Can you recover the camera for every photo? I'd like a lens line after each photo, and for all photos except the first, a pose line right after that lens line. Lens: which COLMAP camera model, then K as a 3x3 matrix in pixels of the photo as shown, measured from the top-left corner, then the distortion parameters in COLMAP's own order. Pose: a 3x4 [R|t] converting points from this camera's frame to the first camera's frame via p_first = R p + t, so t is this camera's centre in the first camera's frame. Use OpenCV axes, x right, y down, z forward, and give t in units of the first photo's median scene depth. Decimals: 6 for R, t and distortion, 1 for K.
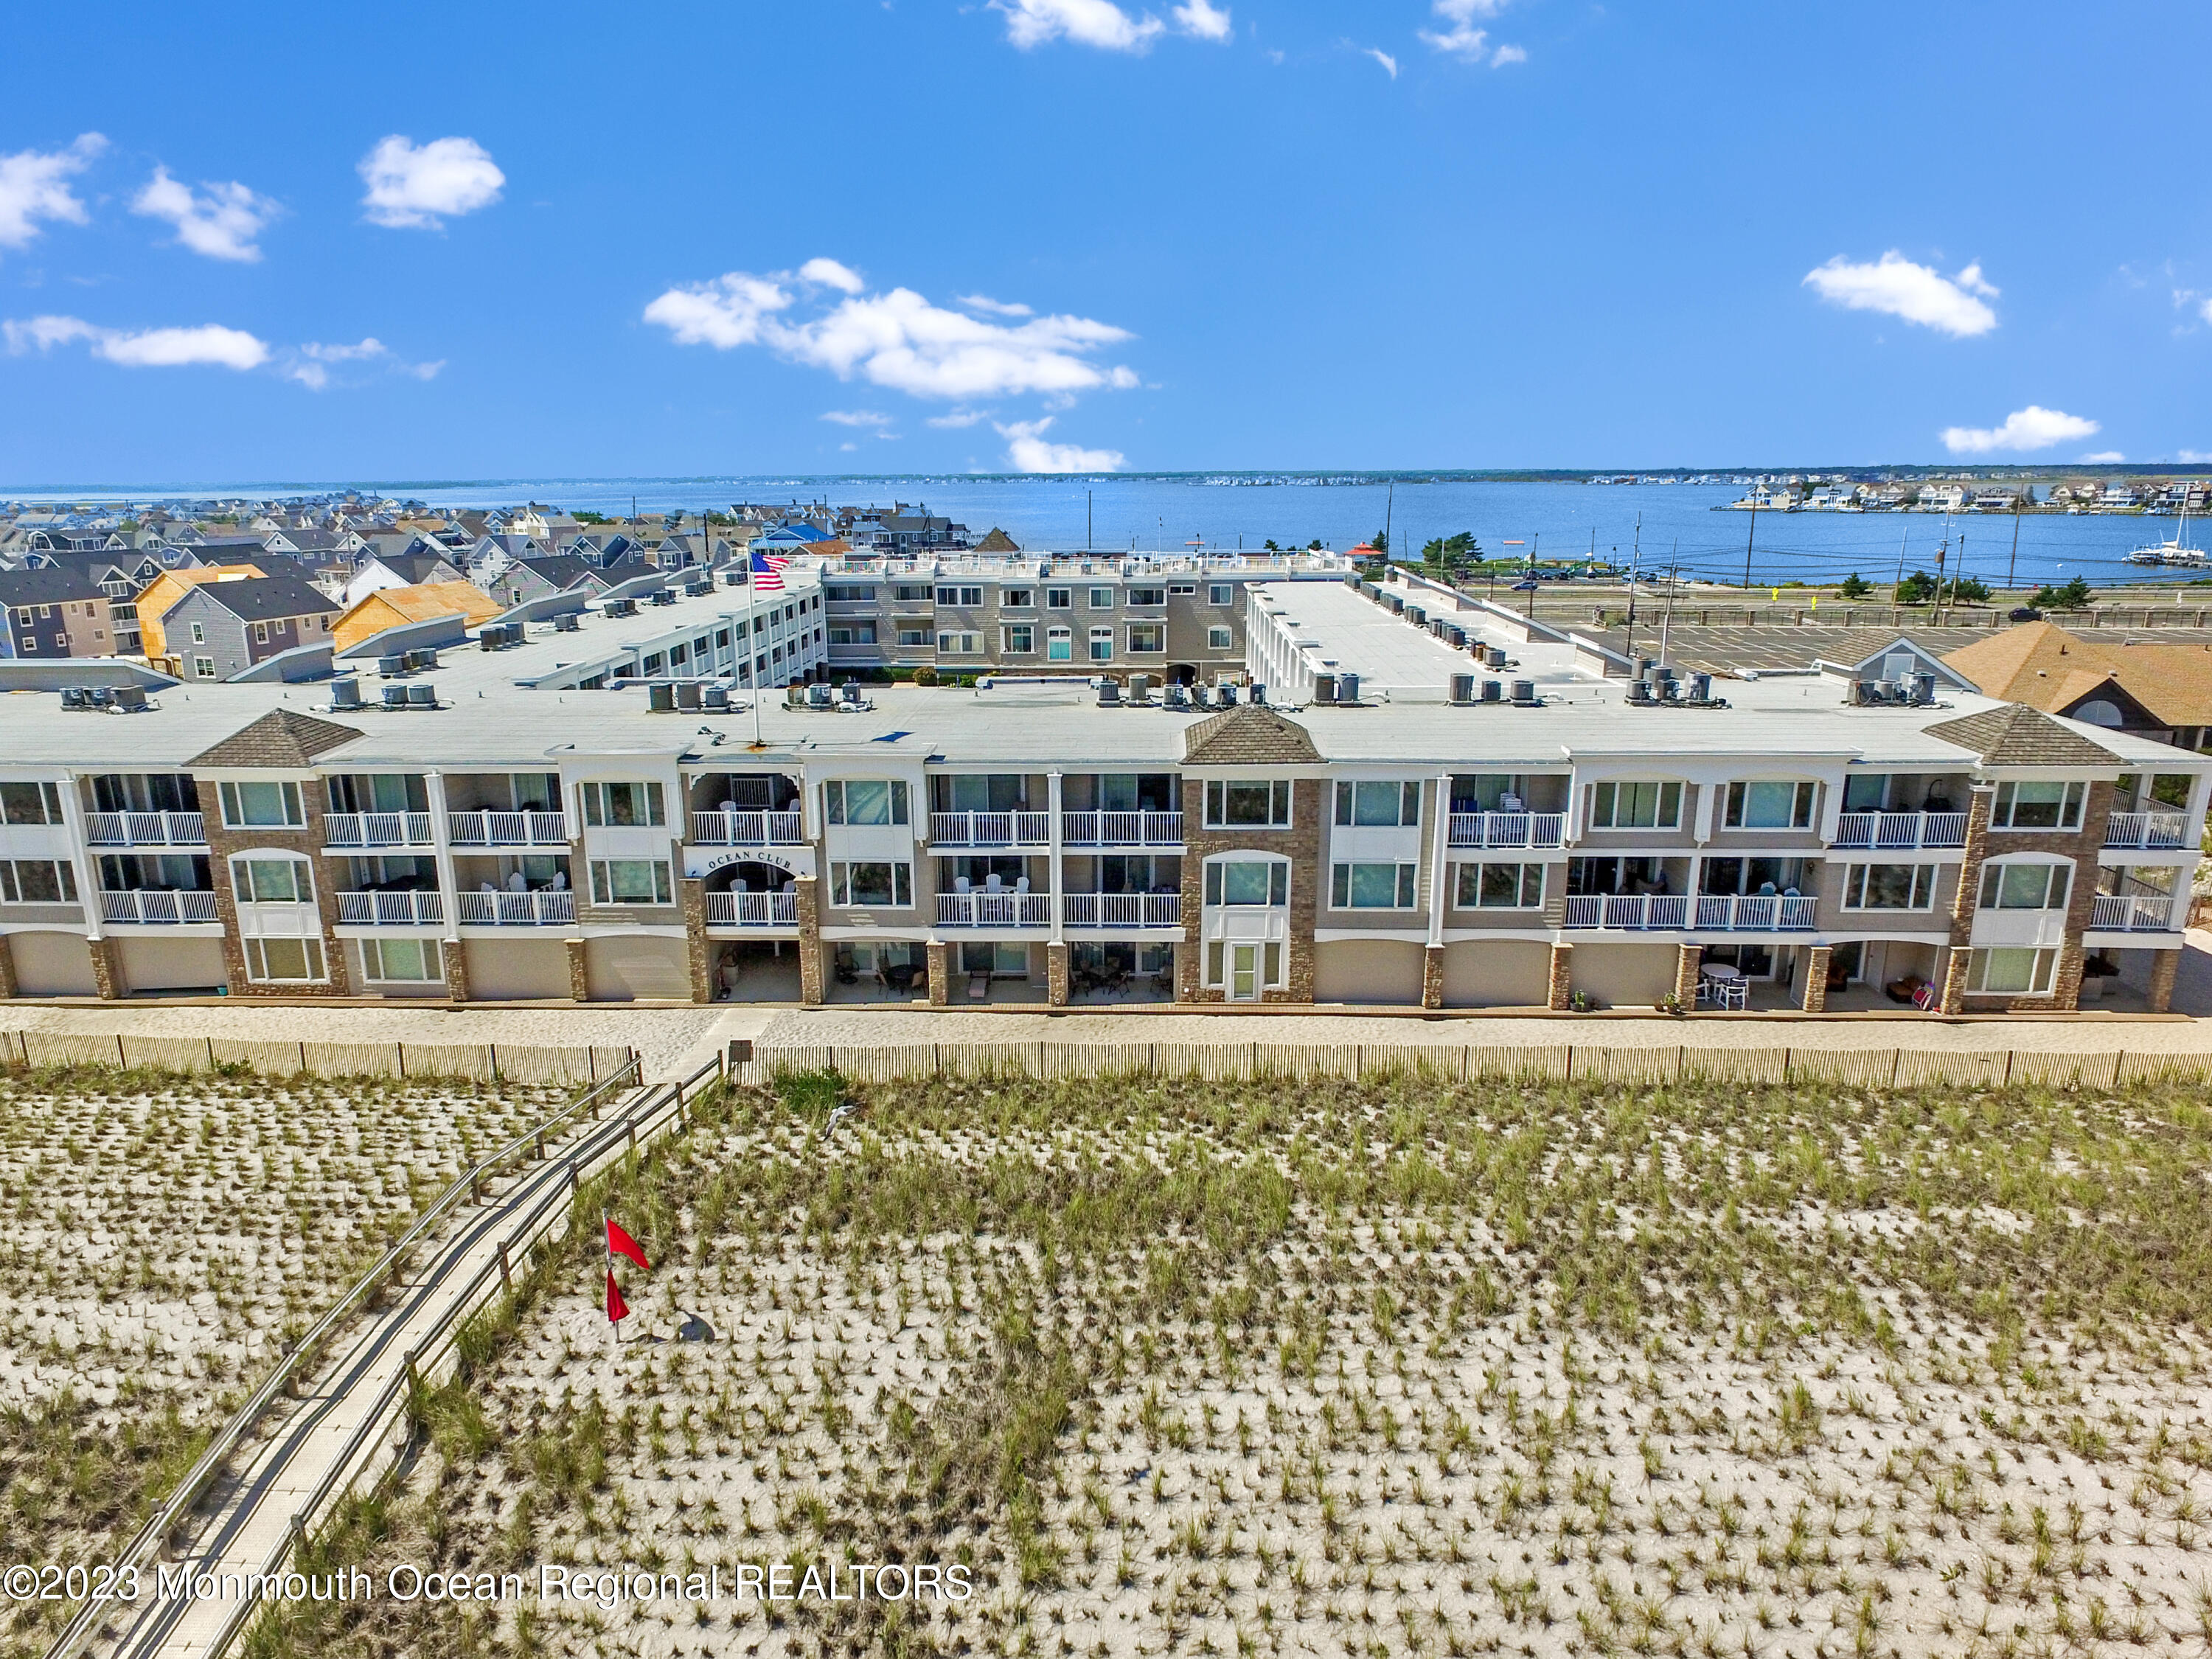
lens RADIAL K [[1341.2, 0, 1105.4], [0, 1341.2, 785.8], [0, 0, 1]] dist [-0.015086, 0.013517]
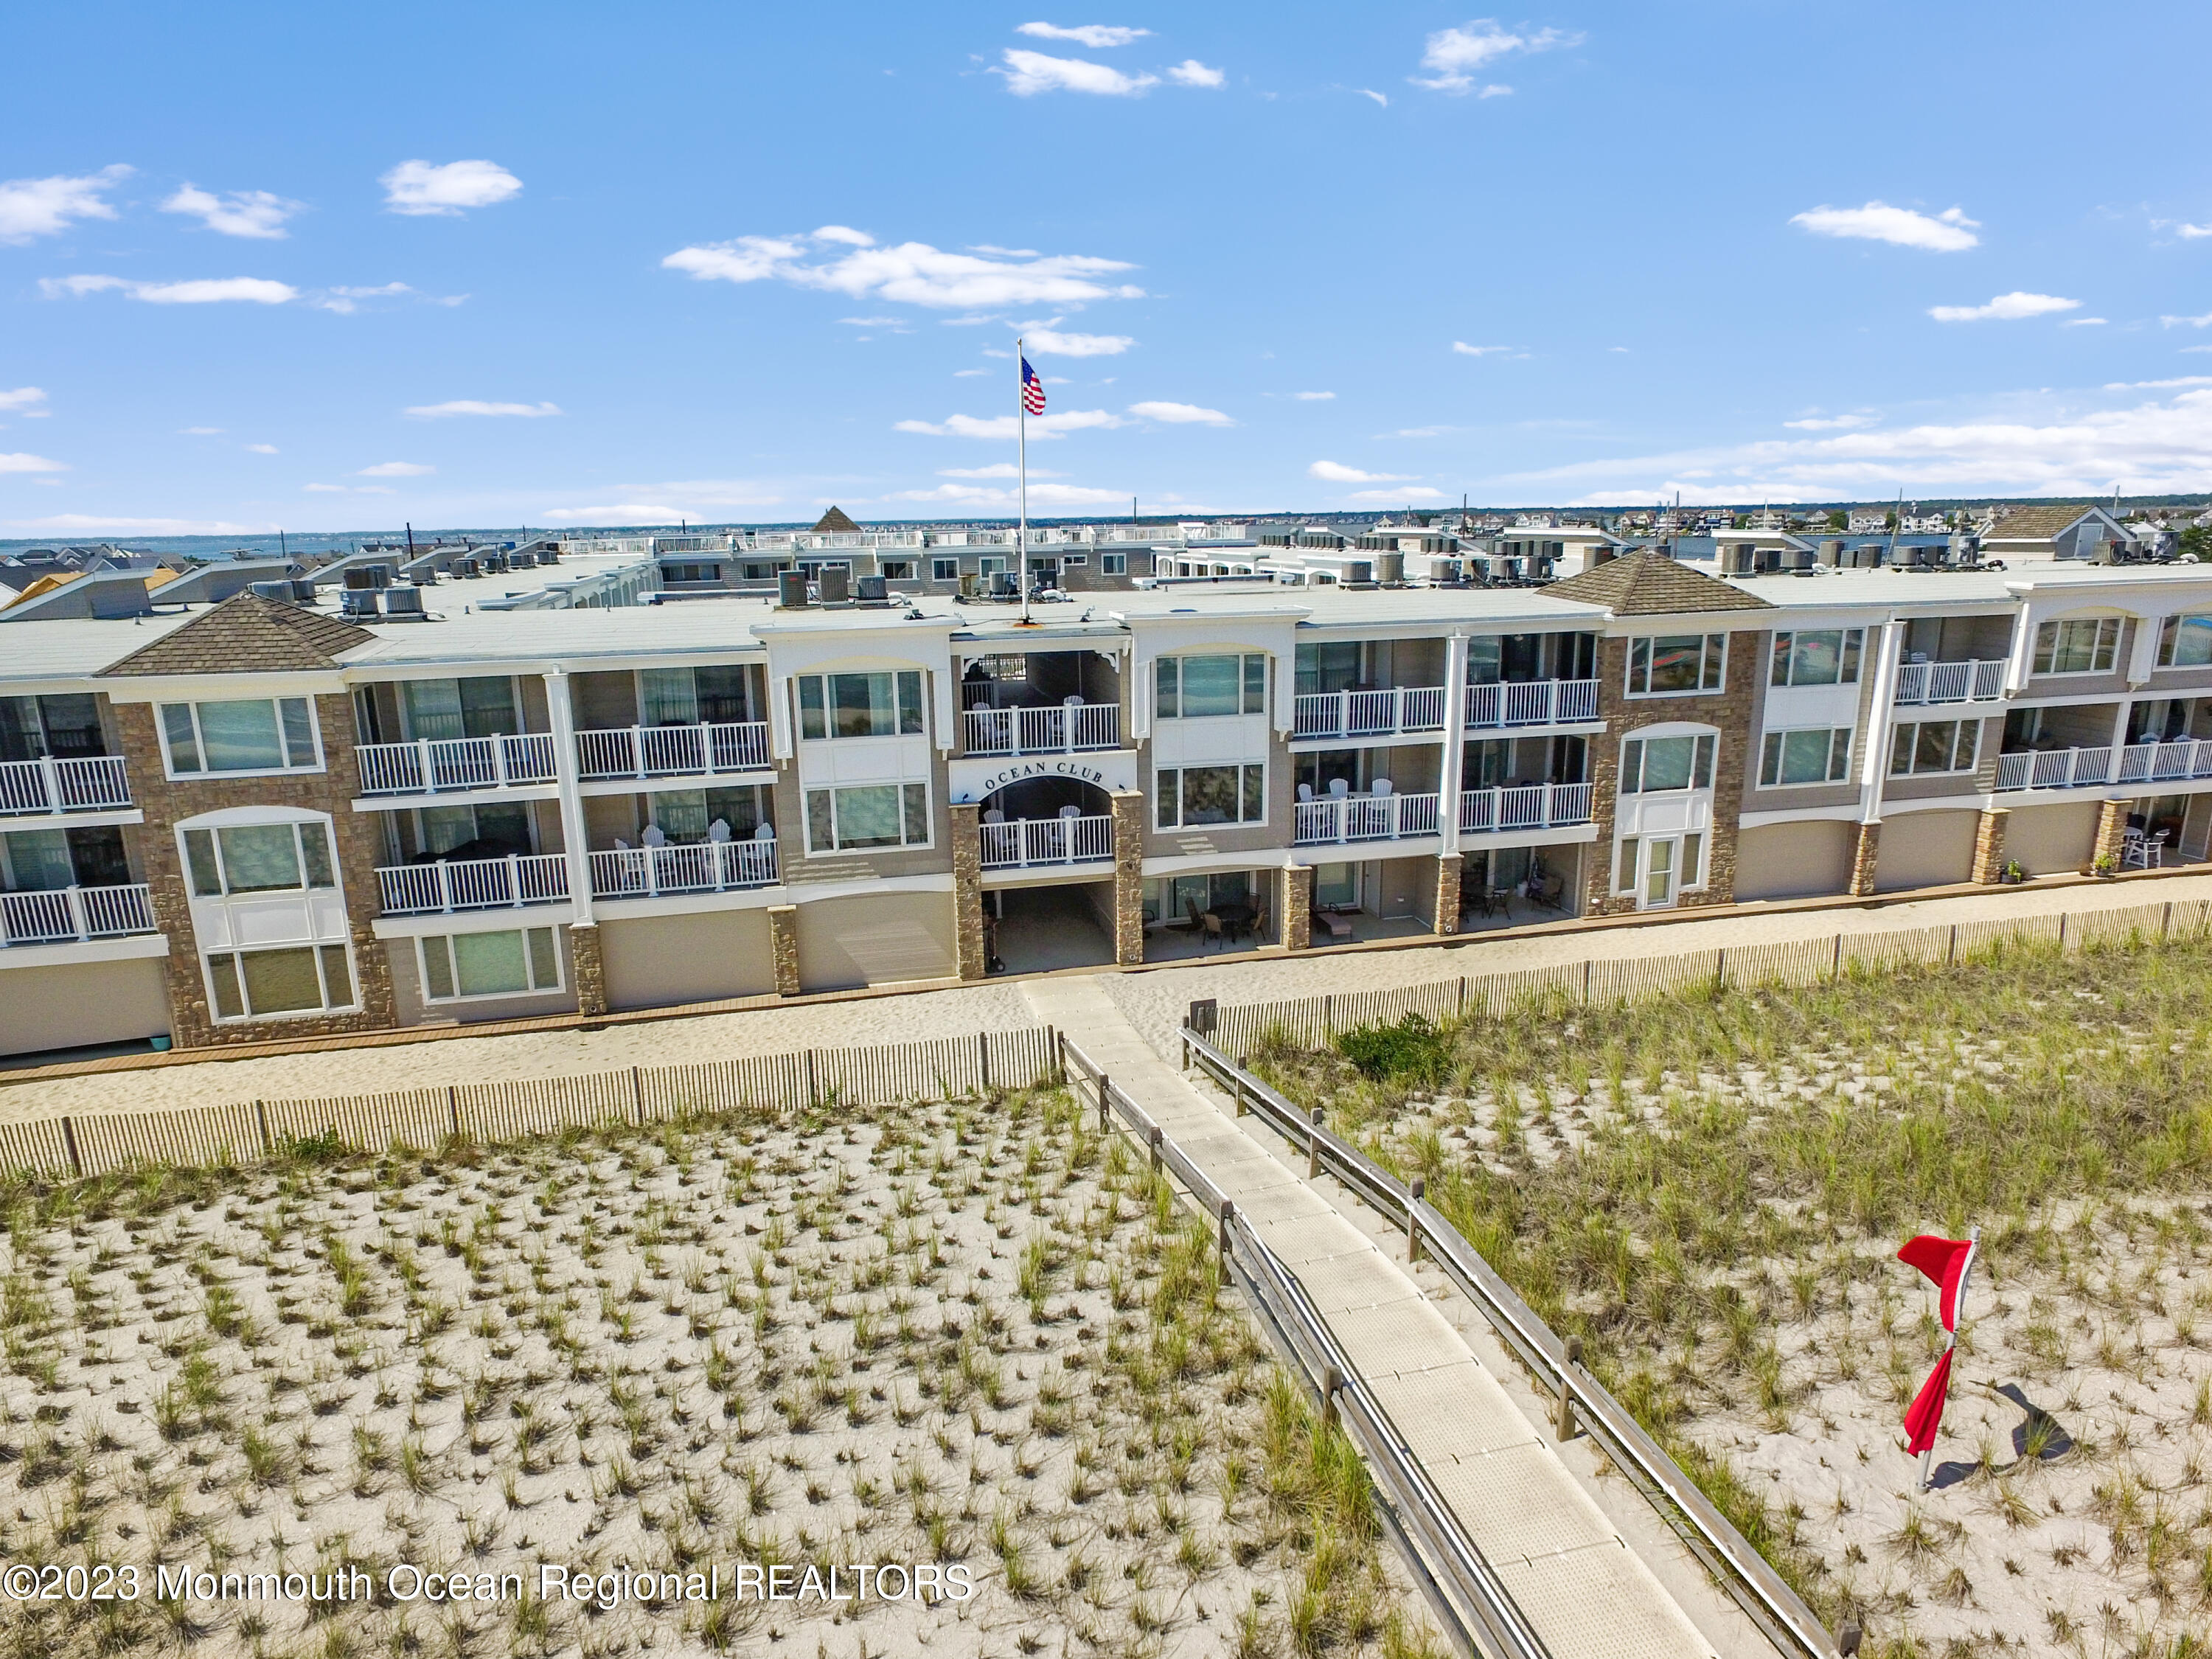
lens RADIAL K [[1307.6, 0, 1106.0], [0, 1307.6, 829.5], [0, 0, 1]] dist [-0.004992, -0.000032]
pose [[0.958518, -0.063489, 0.277871, -0.435840], [0.059032, 0.997958, 0.024388, 0.070403], [-0.278852, -0.006973, 0.960309, 0.310963]]
